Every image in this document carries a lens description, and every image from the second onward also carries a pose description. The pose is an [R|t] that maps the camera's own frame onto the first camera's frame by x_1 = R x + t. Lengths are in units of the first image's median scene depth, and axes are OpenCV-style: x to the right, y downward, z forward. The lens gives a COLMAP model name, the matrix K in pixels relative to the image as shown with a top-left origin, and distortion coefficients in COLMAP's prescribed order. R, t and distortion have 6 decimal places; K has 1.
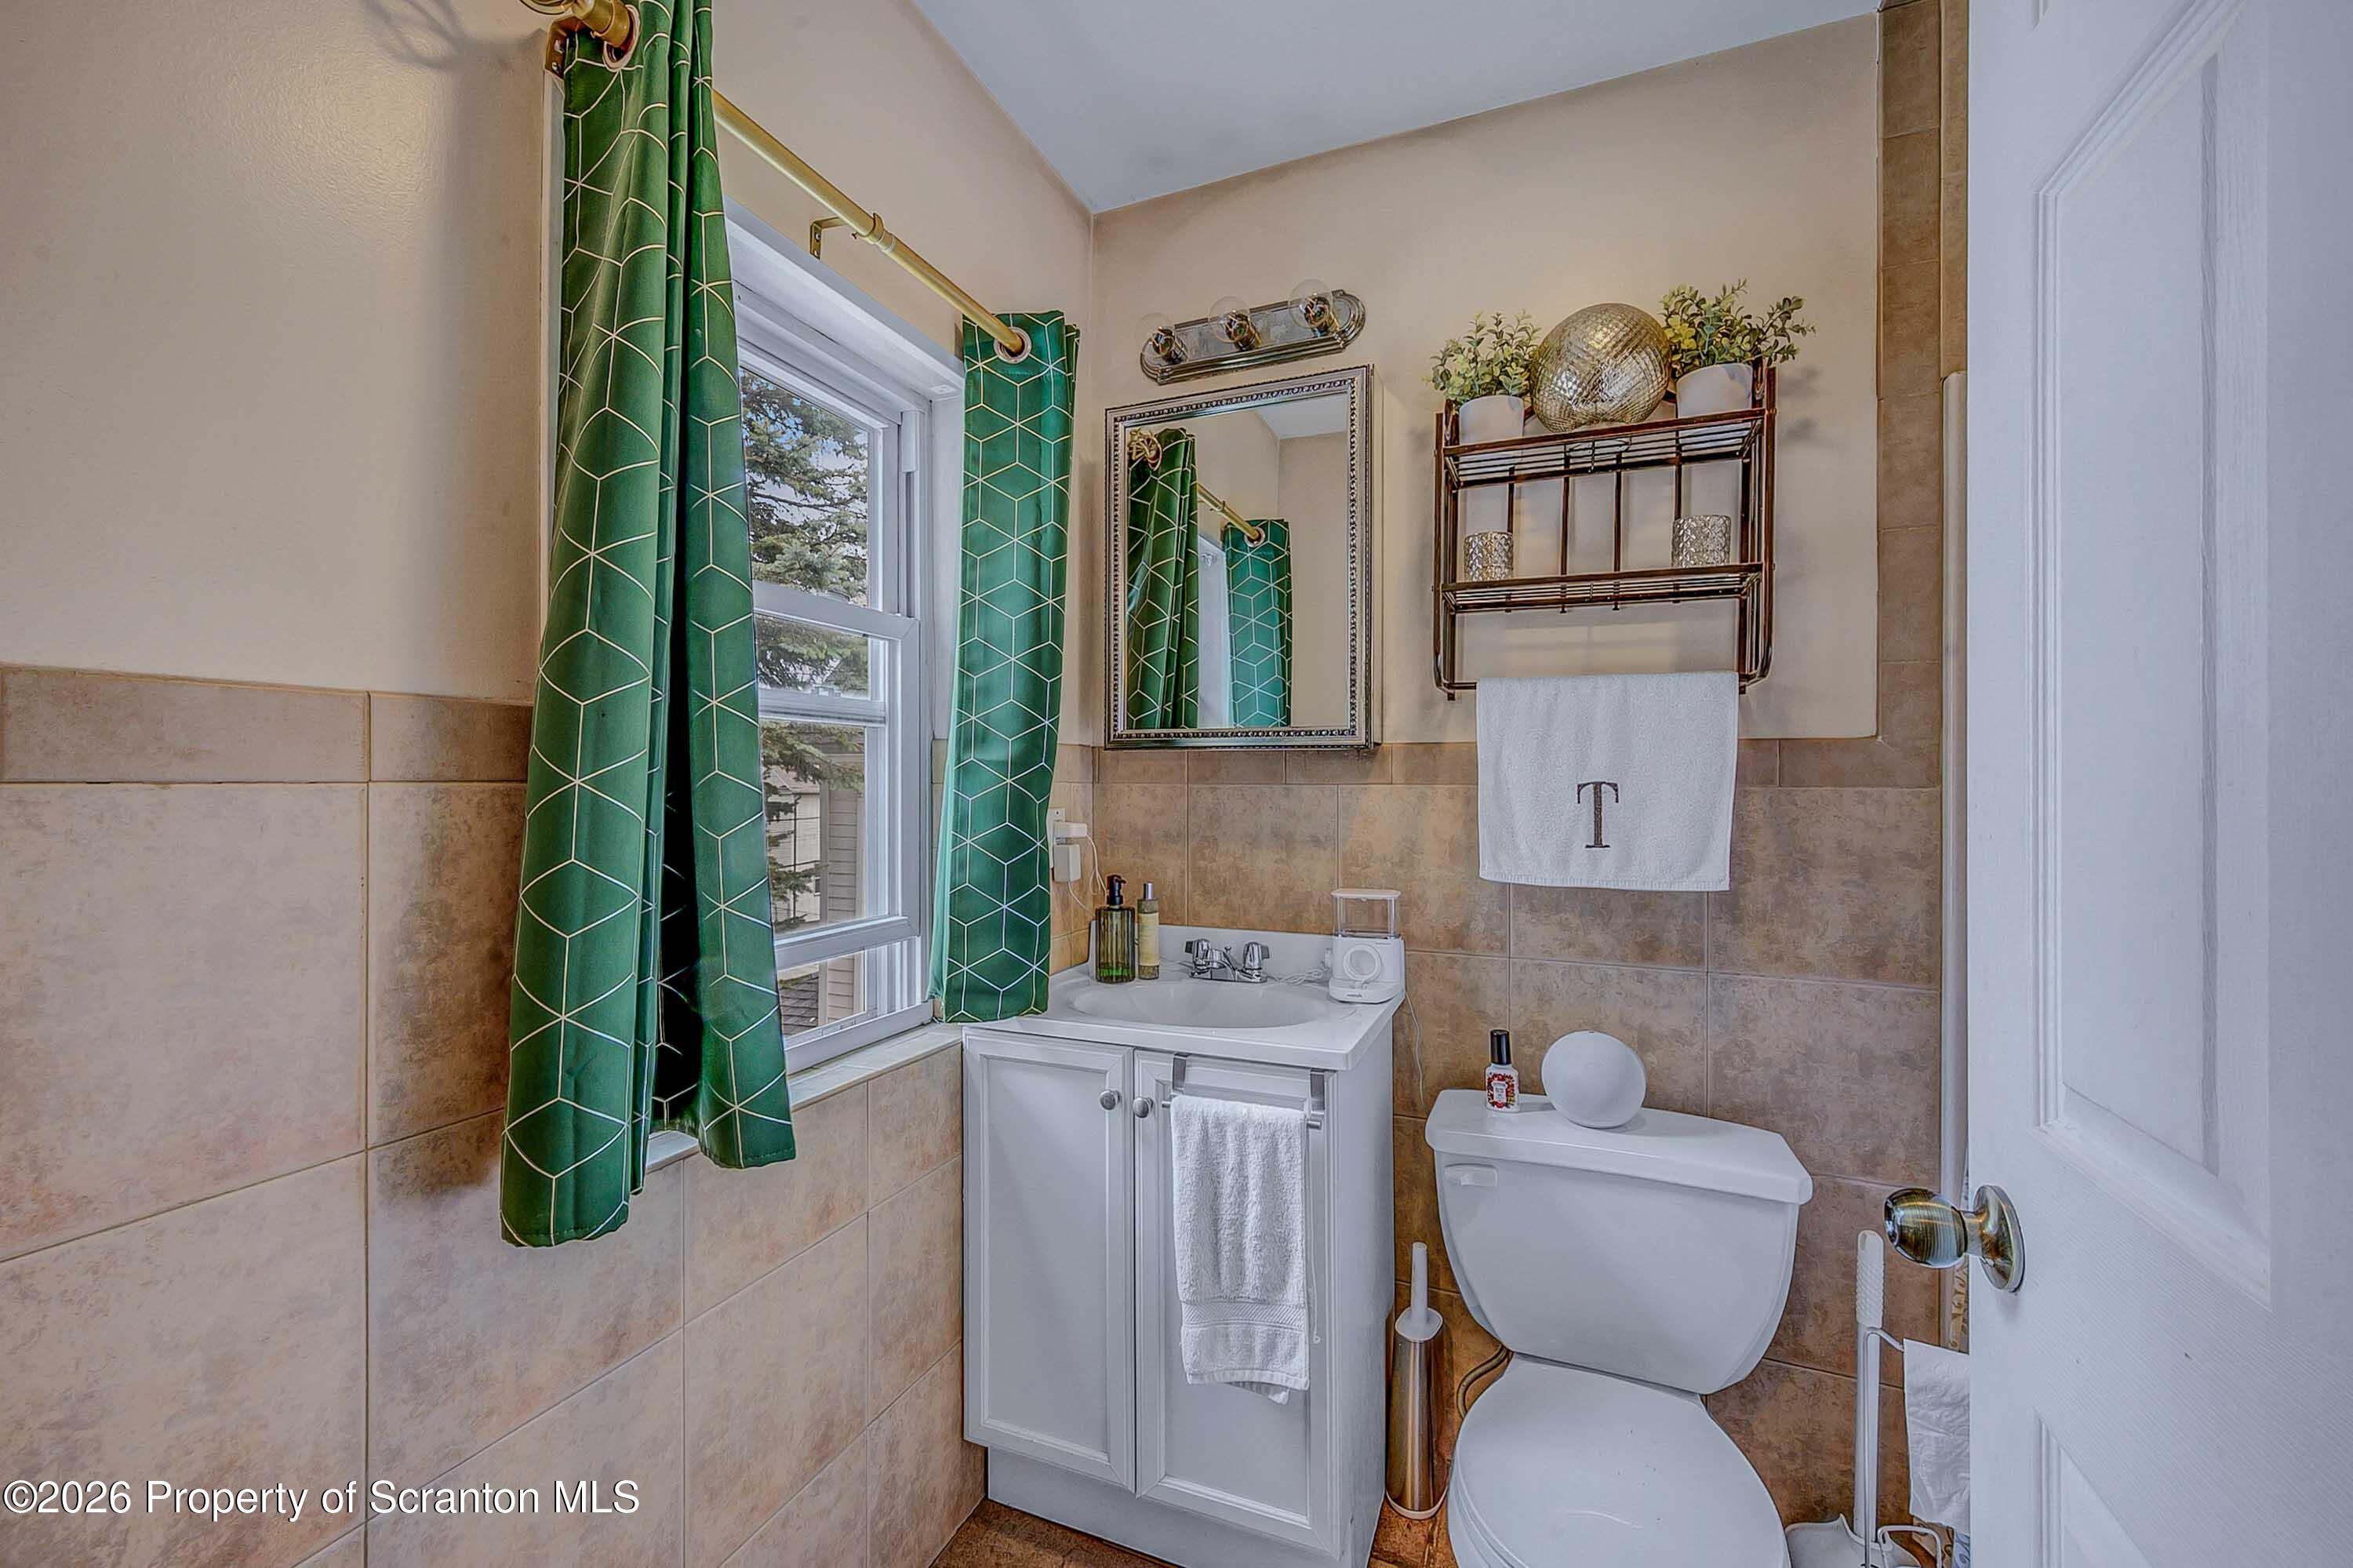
lens RADIAL K [[941.3, 0, 1182.3], [0, 941.3, 769.3], [0, 0, 1]] dist [0.000246, -0.000090]
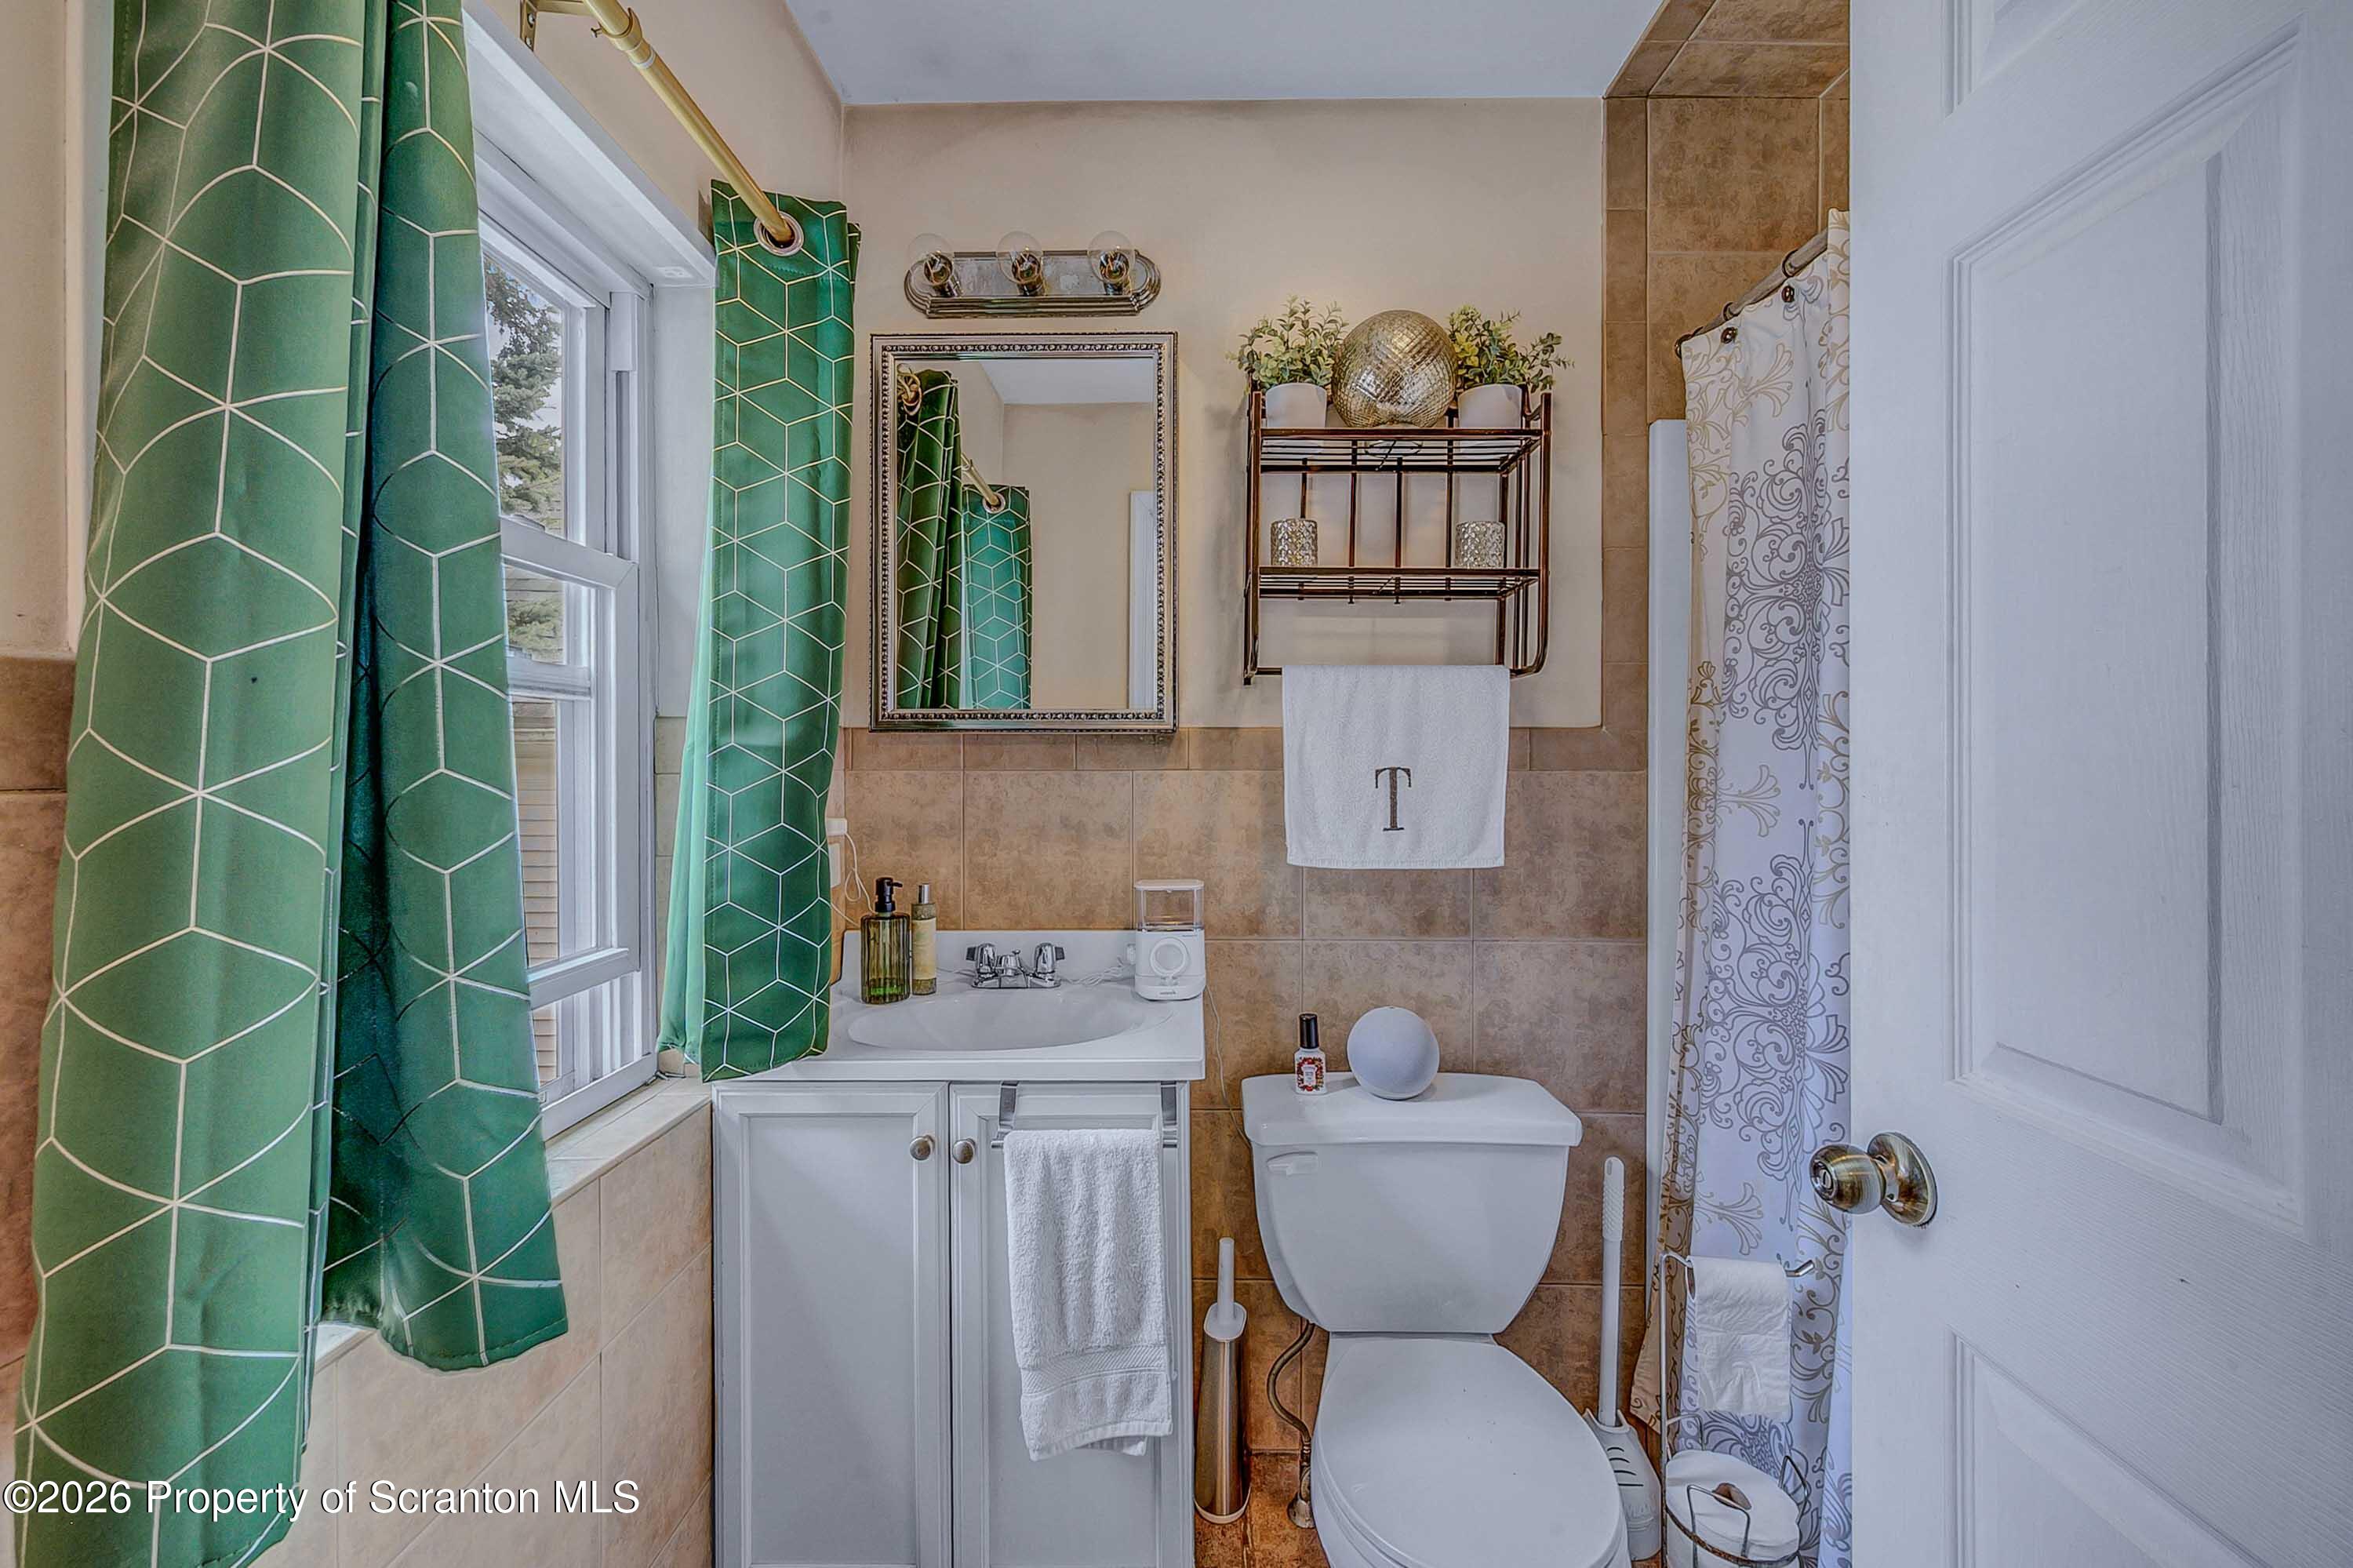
lens RADIAL K [[928.1, 0, 1182.1], [0, 928.1, 749.7], [0, 0, 1]] dist [0.000196, -0.000194]
pose [[0.927584, 0.000232, 0.373615, -0.159323], [-0.001584, 0.999993, 0.003312, -0.009071], [-0.373612, -0.003664, 0.927578, 0.129893]]
